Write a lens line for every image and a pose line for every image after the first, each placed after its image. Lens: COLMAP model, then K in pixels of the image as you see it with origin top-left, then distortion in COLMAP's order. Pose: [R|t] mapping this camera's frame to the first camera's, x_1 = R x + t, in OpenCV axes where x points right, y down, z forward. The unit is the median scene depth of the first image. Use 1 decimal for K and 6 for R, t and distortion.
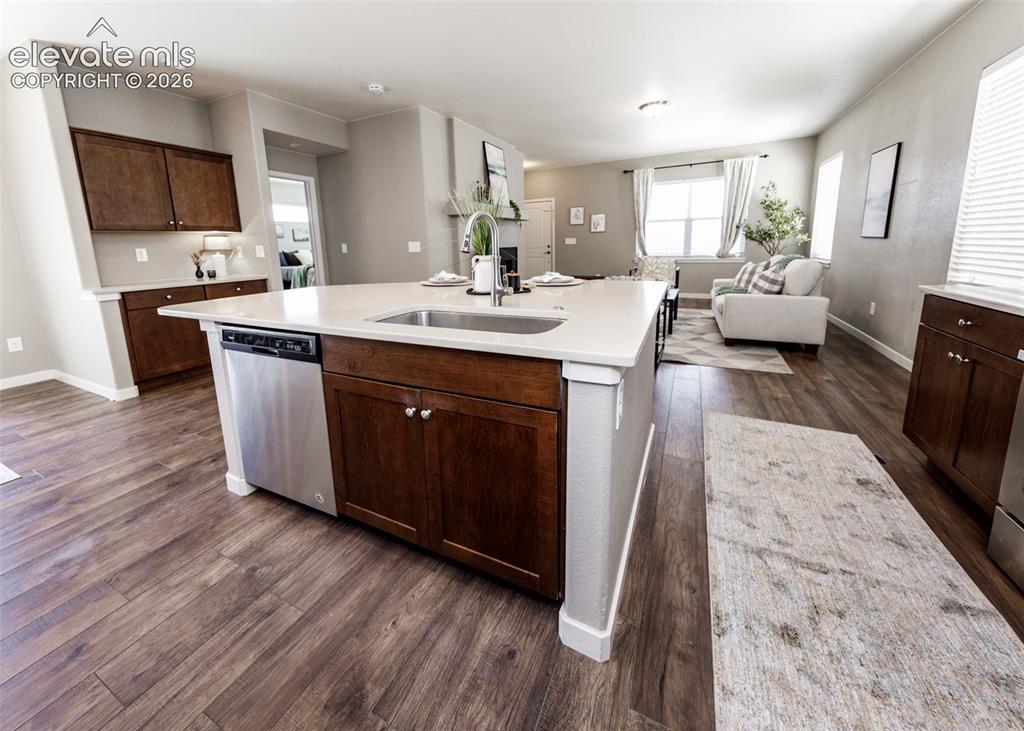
lens RADIAL K [[391.5, 0, 488.0], [0, 391.5, 304.7], [0, 0, 1]] dist [0.019021, -0.003832]
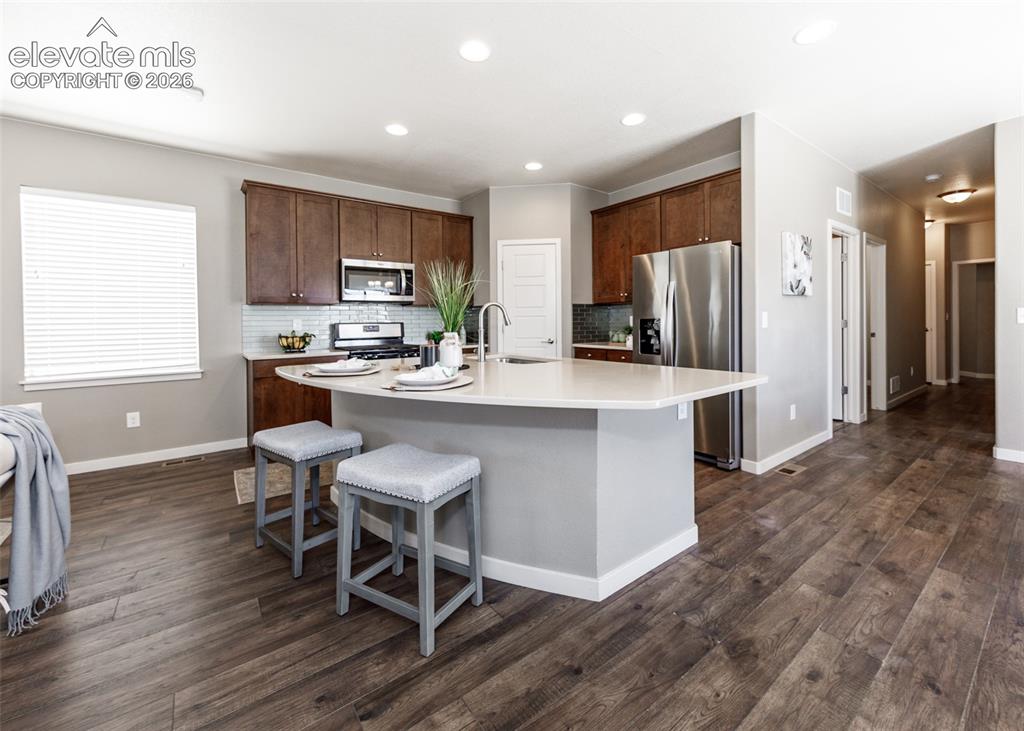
lens RADIAL K [[416.1, 0, 514.6], [0, 416.1, 323.4], [0, 0, 1]] dist [0.006963, -0.000432]
pose [[-0.900642, 0.033231, 0.433289, -0.373190], [0.100764, 0.985867, 0.133840, -0.166827], [-0.422718, 0.164201, -0.891262, 1.106267]]
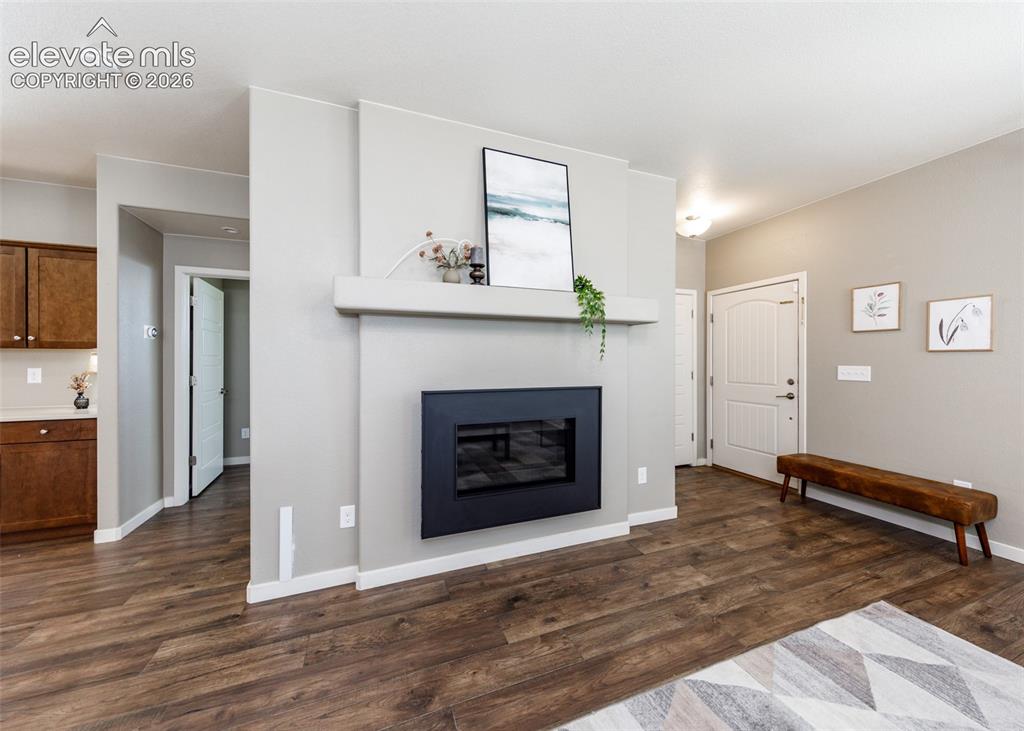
lens RADIAL K [[362.6, 0, 503.0], [0, 362.6, 361.6], [0, 0, 1]] dist [0.009631, -0.000062]
pose [[0.745927, 0.033278, -0.665196, 0.424475], [-0.123408, 0.988362, -0.088940, -0.211586], [0.654495, 0.148433, 0.741353, 1.089514]]
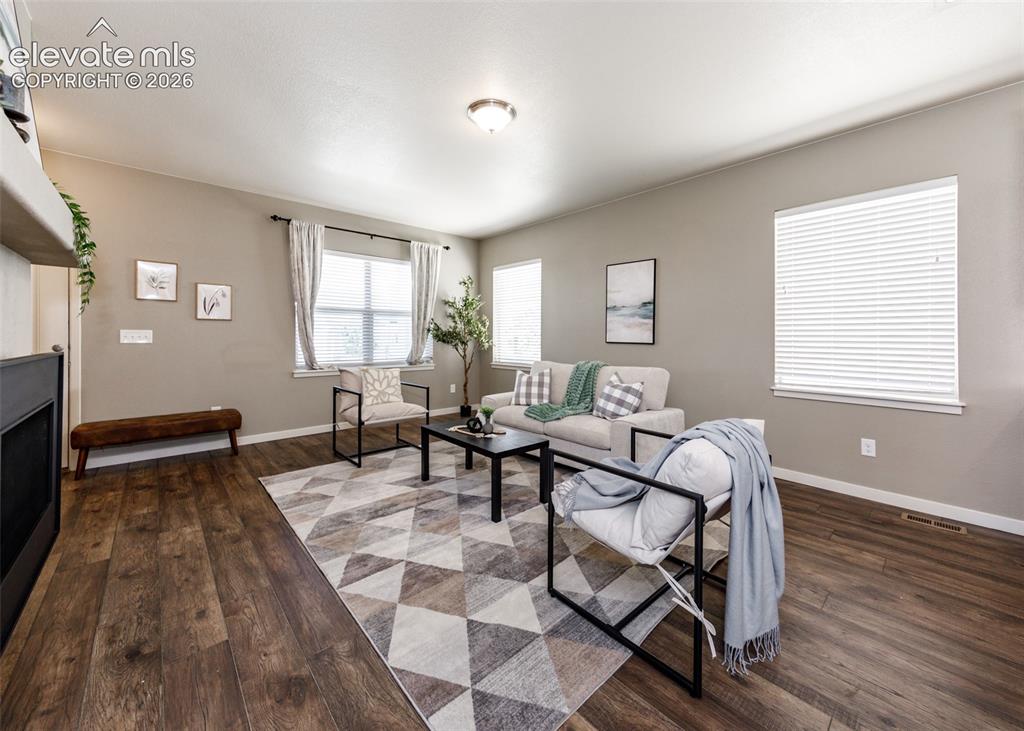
lens RADIAL K [[400.5, 0, 520.9], [0, 400.5, 335.9], [0, 0, 1]] dist [0.002370, 0.000028]
pose [[0.337714, 0.028204, 0.940826, -0.145666], [0.130860, 0.988437, -0.076604, -0.156722], [-0.932108, 0.148987, 0.330118, 1.000759]]
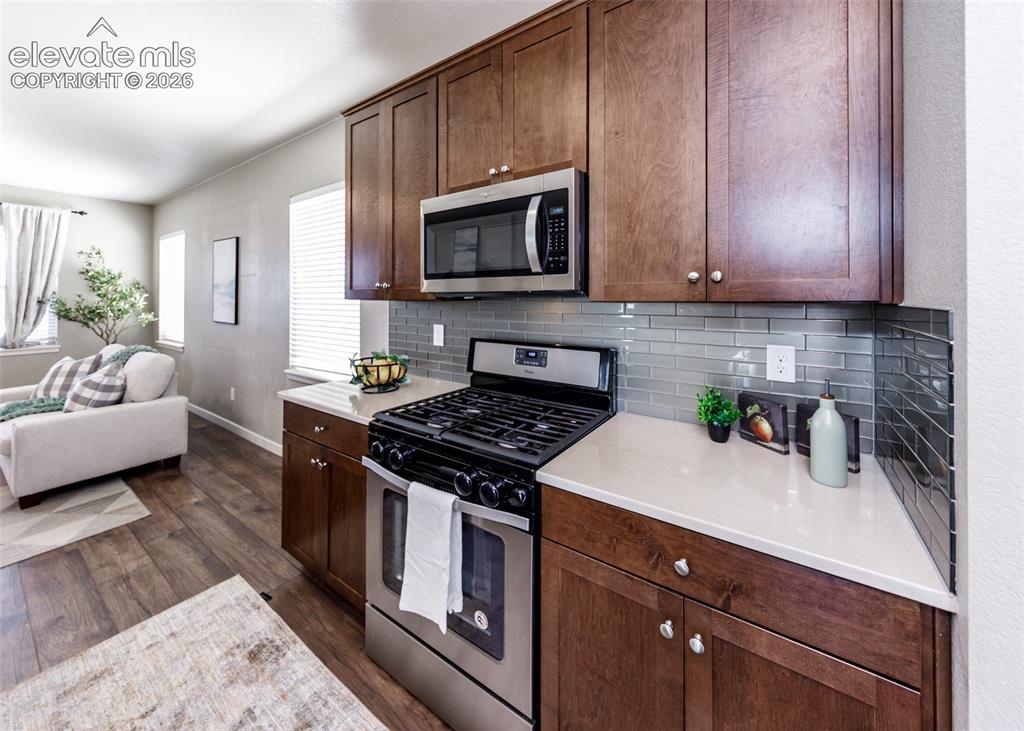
lens RADIAL K [[370.9, 0, 542.0], [0, 370.9, 293.5], [0, 0, 1]] dist [0.001738, -0.000156]
pose [[0.091747, 0.030933, 0.995302, 0.098559], [0.151346, 0.987472, -0.044641, -0.083198], [-0.984214, 0.154730, 0.085916, 0.111418]]
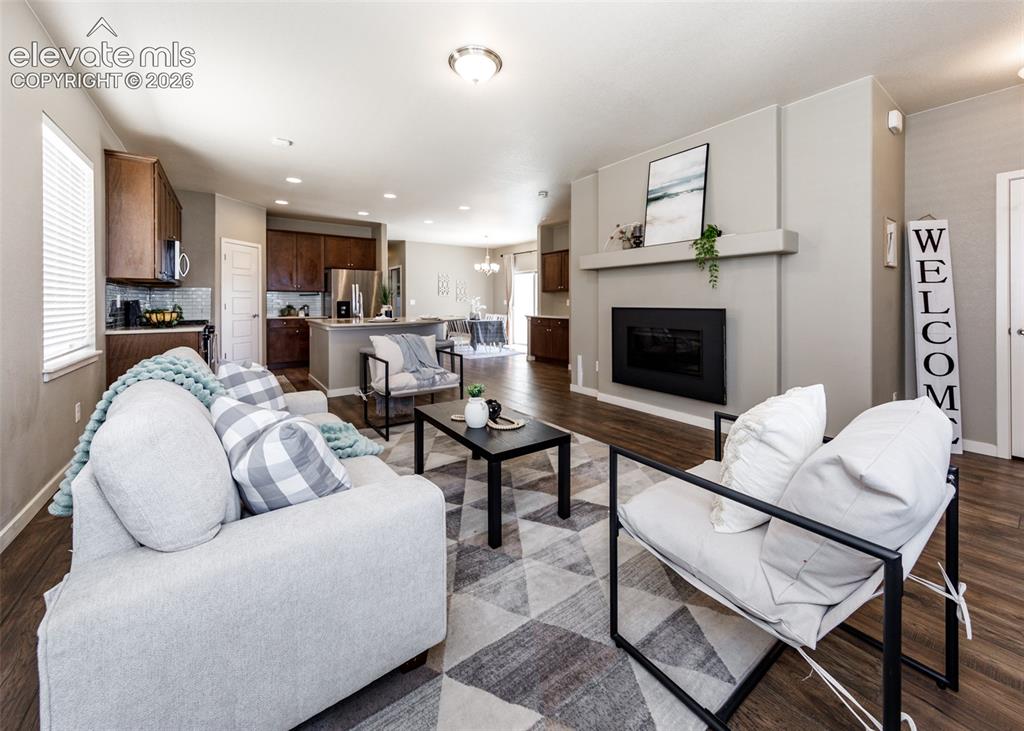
lens RADIAL K [[370.4, 0, 517.4], [0, 370.4, 302.1], [0, 0, 1]] dist [0.000781, 0.000035]
pose [[-0.416822, 0.031452, -0.908444, 1.078828], [-0.124757, 0.987964, 0.091447, -0.280713], [0.900386, 0.151452, -0.407882, 1.609396]]
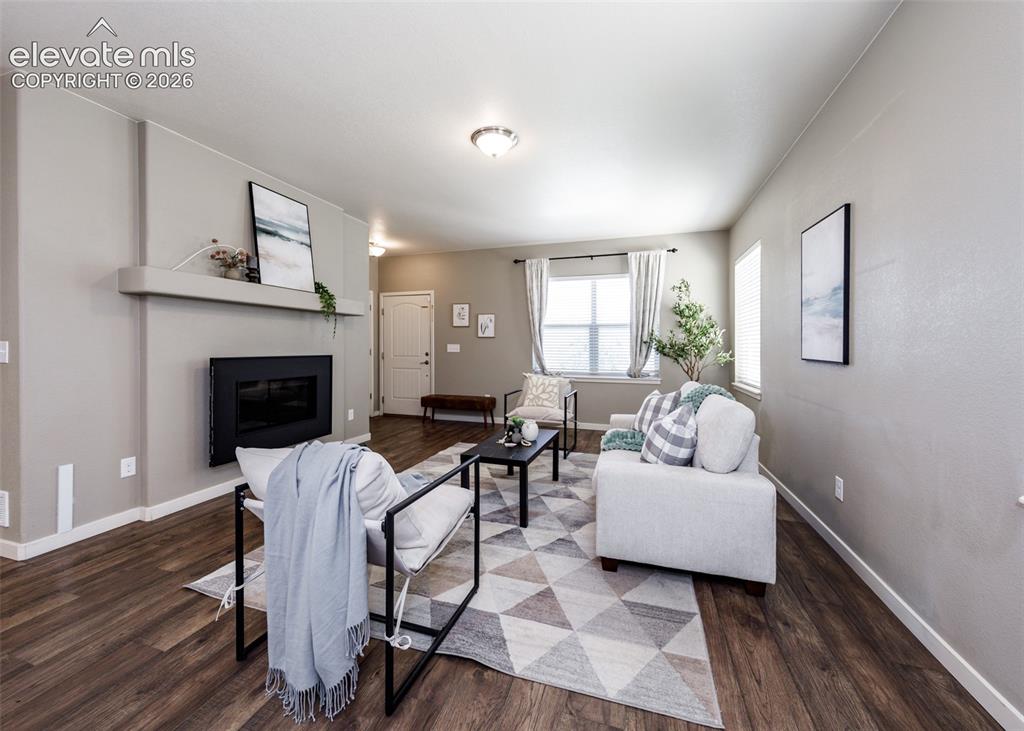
lens RADIAL K [[392.3, 0, 515.9], [0, 392.3, 348.6], [0, 0, 1]] dist [-0.000354, -0.000033]
pose [[0.984422, 0.030689, 0.173123, 0.439356], [-0.004427, 0.988663, -0.150085, -0.104262], [-0.175766, 0.146981, 0.973398, 0.541097]]
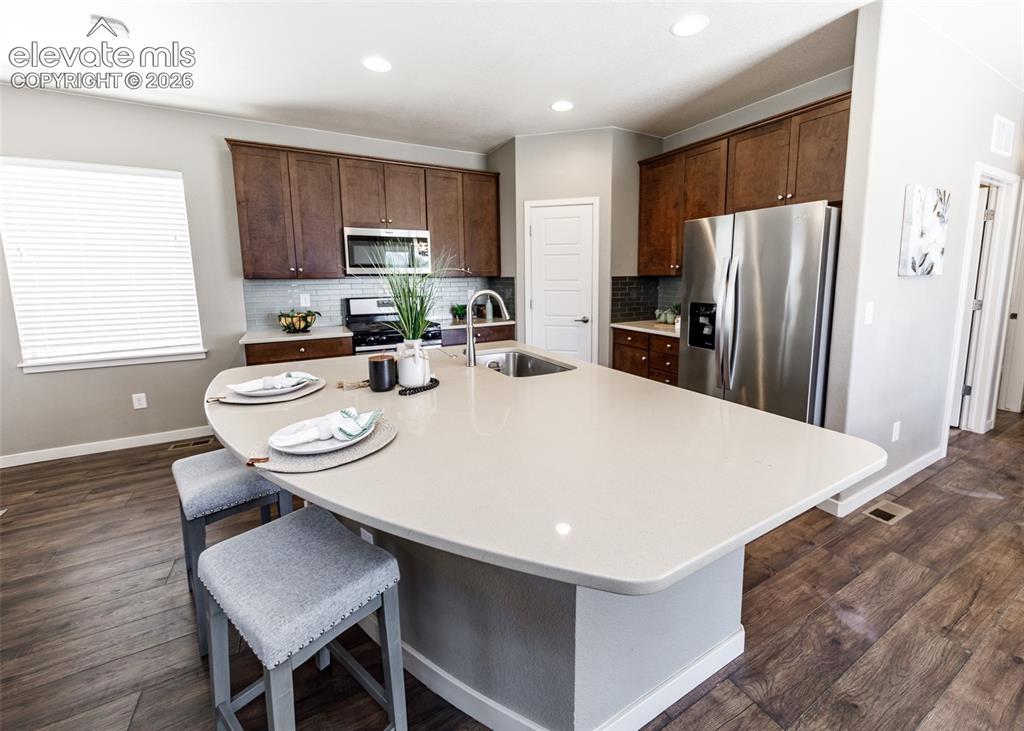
lens RADIAL K [[405.3, 0, 524.5], [0, 405.3, 322.8], [0, 0, 1]] dist [0.008158, -0.000747]
pose [[-0.836896, -0.030510, 0.546511, -0.369922], [0.114273, 0.966706, 0.228959, -0.187696], [-0.535301, 0.254066, -0.805546, 0.880379]]
